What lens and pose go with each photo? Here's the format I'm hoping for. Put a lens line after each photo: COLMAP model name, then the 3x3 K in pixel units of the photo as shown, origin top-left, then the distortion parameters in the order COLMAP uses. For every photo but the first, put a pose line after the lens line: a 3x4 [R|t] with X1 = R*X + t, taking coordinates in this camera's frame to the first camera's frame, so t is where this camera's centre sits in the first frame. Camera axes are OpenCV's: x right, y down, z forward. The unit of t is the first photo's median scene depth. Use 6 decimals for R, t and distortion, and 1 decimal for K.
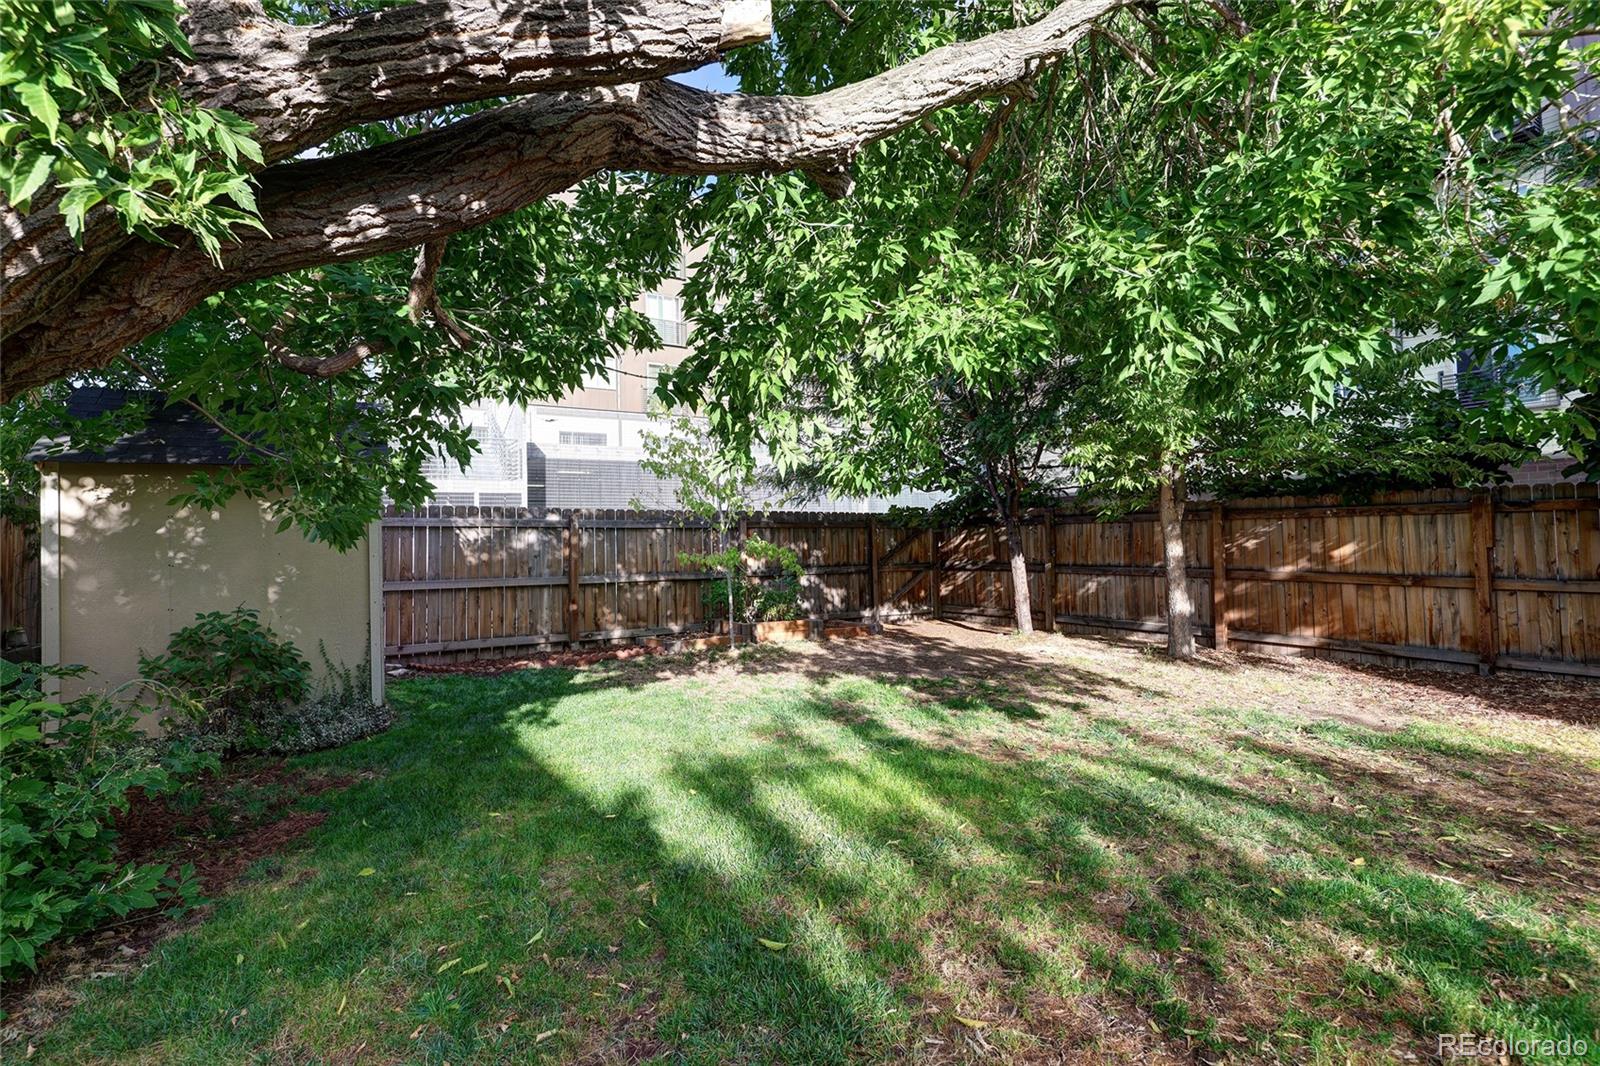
lens RADIAL K [[774.7, 0, 797.2], [0, 774.7, 512.7], [0, 0, 1]] dist [0.003690, 0.000057]
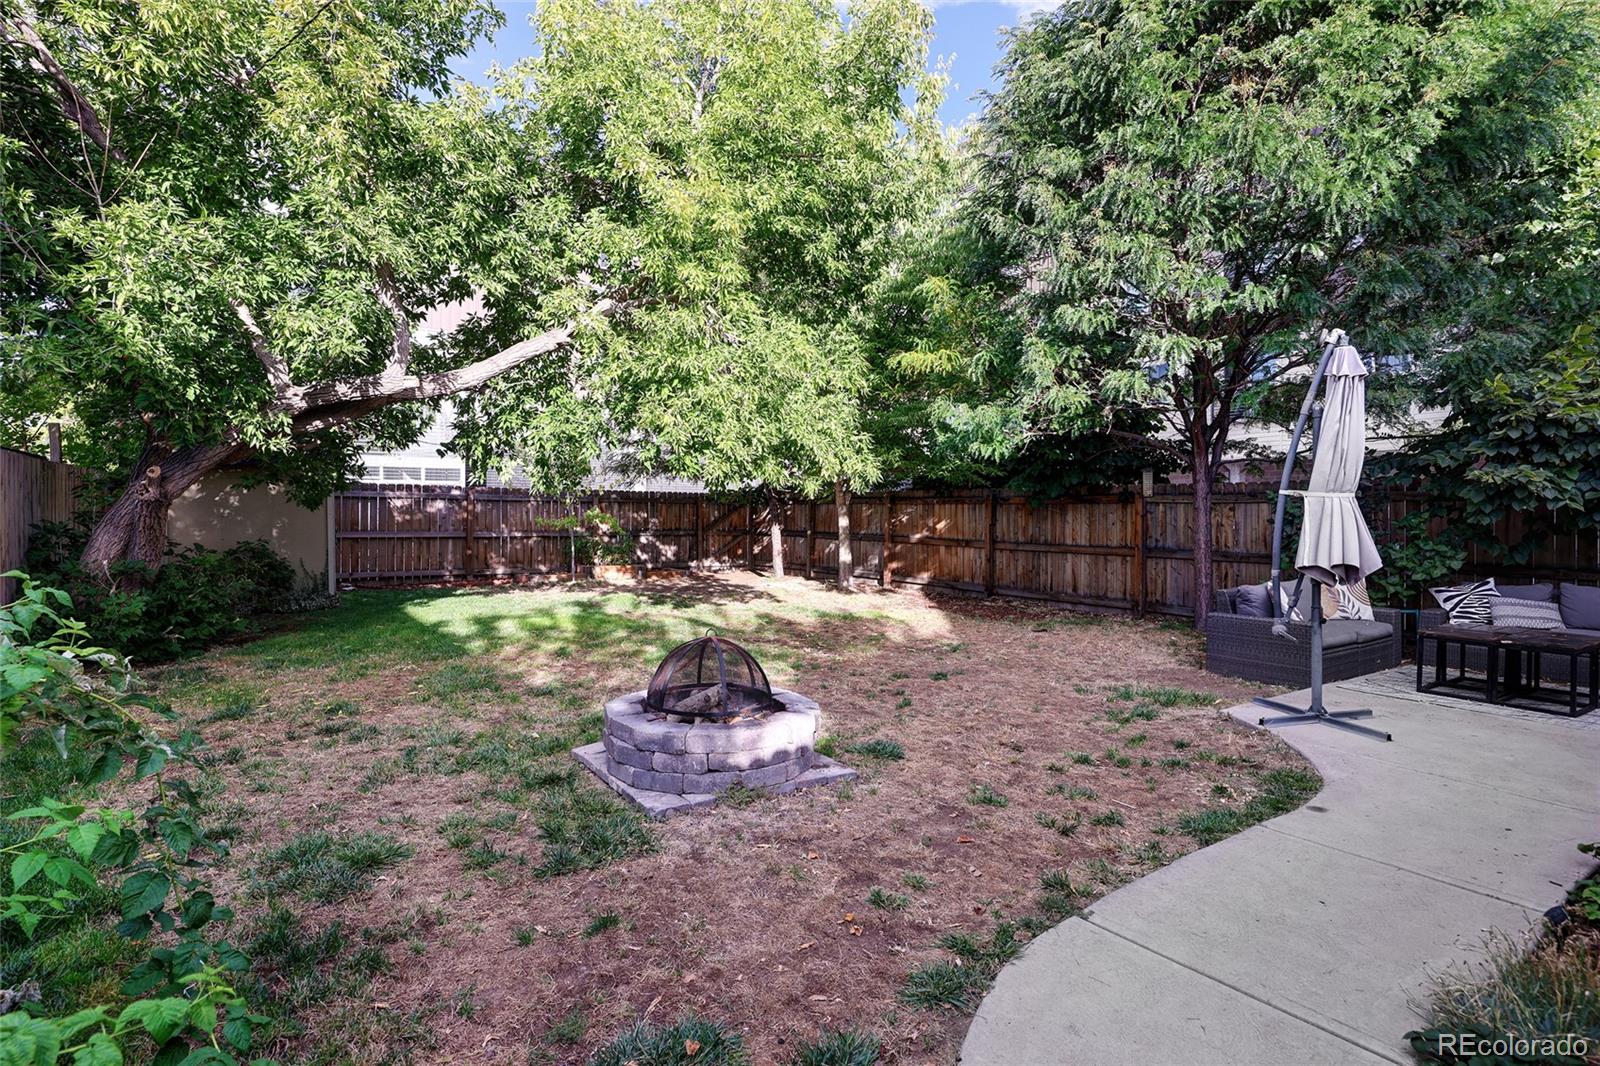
lens RADIAL K [[774.7, 0, 797.2], [0, 774.7, 512.7], [0, 0, 1]] dist [0.003690, 0.000057]
pose [[0.999431, 0.022497, 0.025135, 0.316443], [-0.023404, 0.999064, 0.036387, -0.024698], [-0.024293, -0.036955, 0.999022, -0.531527]]
